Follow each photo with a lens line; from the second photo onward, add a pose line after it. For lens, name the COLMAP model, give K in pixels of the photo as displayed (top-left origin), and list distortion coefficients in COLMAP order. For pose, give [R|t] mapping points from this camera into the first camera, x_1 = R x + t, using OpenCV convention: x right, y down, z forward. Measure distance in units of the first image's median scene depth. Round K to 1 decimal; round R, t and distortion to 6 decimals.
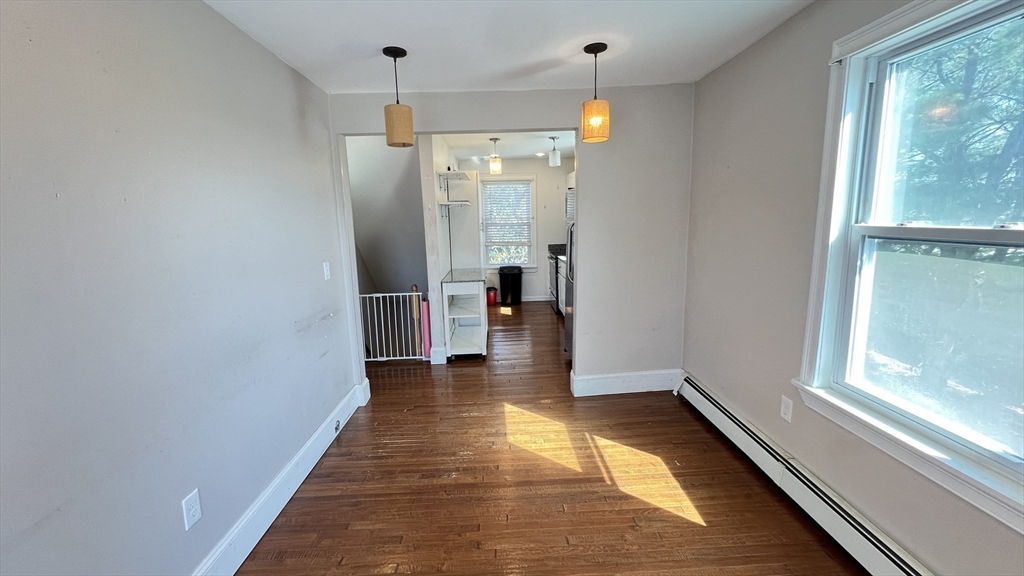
lens RADIAL K [[419.7, 0, 510.4], [0, 419.7, 288.7], [0, 0, 1]] dist [0.000038, 0.000178]
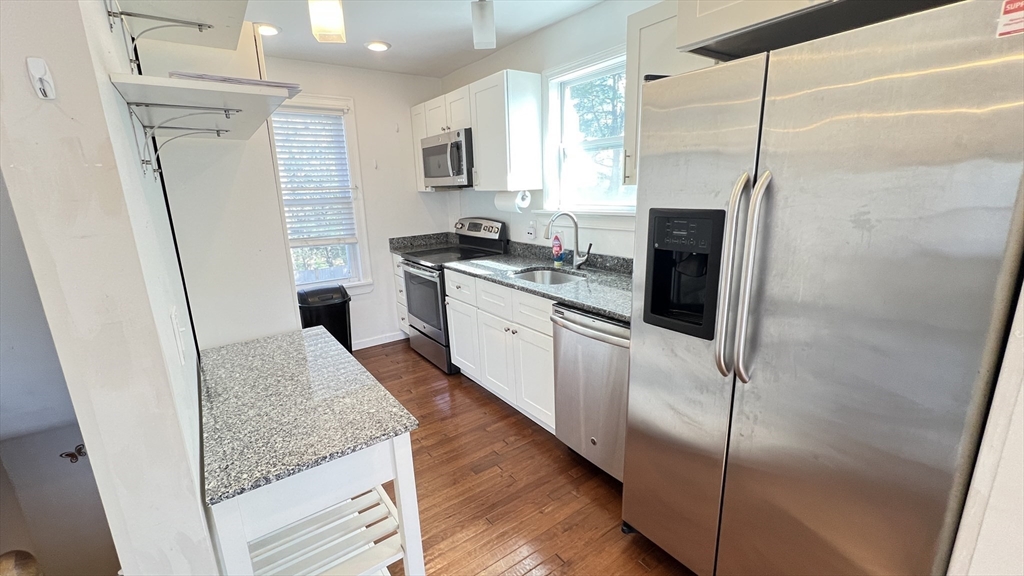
lens RADIAL K [[431.4, 0, 512.0], [0, 431.4, 288.0], [0, 0, 1]] dist [0.002022, 0.000683]
pose [[0.830362, -0.128957, 0.542096, -0.087101], [0.105771, 0.991642, 0.073881, -0.068109], [-0.547093, -0.004010, 0.837062, 0.462948]]
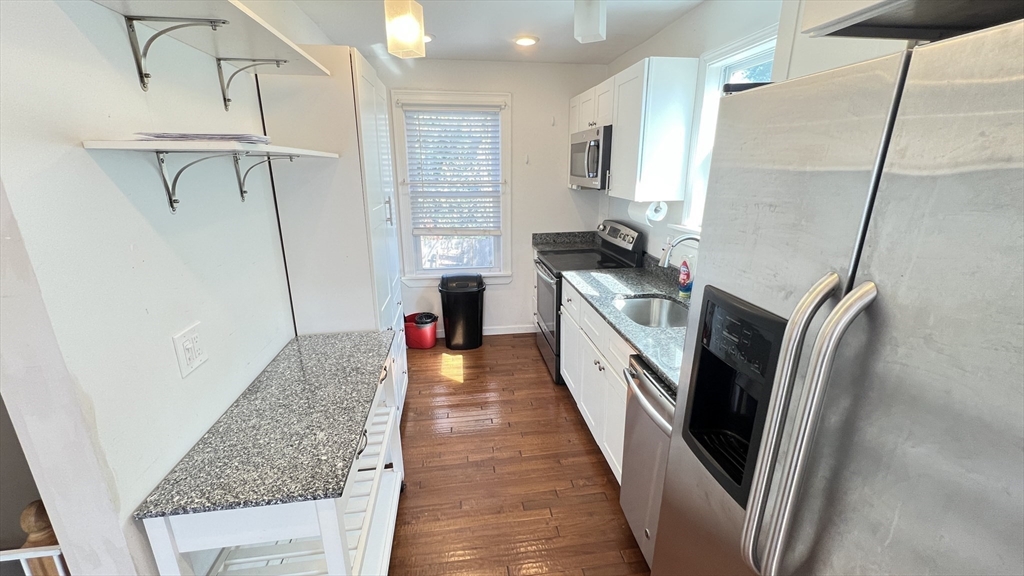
lens RADIAL K [[419.7, 0, 510.4], [0, 419.7, 288.7], [0, 0, 1]] dist [0.000038, 0.000178]
pose [[0.994307, -0.007363, 0.106300, 0.004860], [-0.004505, 0.993813, 0.110977, -0.096392], [-0.106460, -0.110824, 0.988122, 0.472375]]
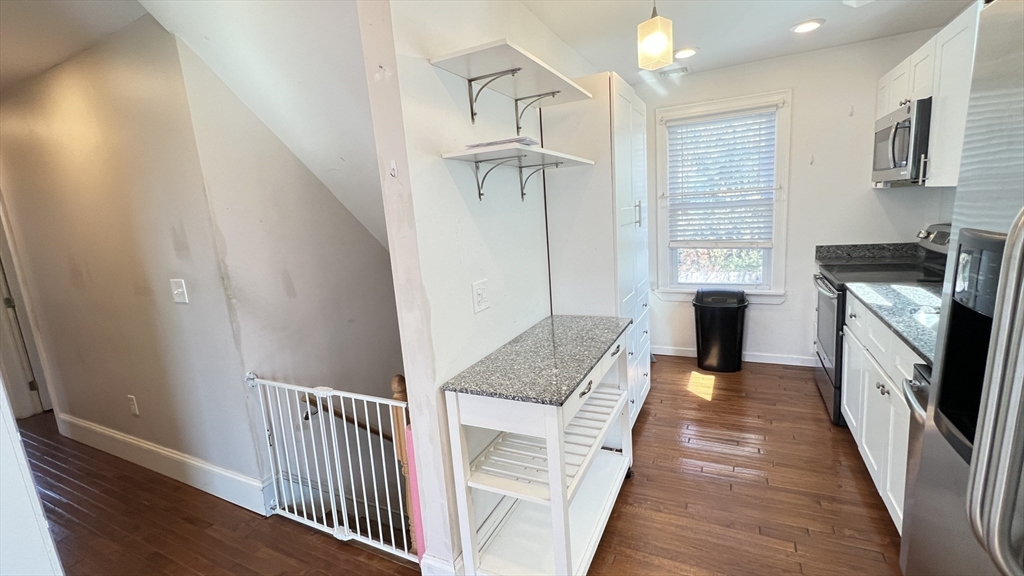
lens RADIAL K [[439.4, 0, 512.0], [0, 439.4, 289.1], [0, 0, 1]] dist [-0.000480, 0.000030]
pose [[0.877515, 0.046851, -0.477255, 0.031775], [-0.032565, 0.998741, 0.038169, -0.067488], [0.478442, -0.017952, 0.877936, 0.435597]]
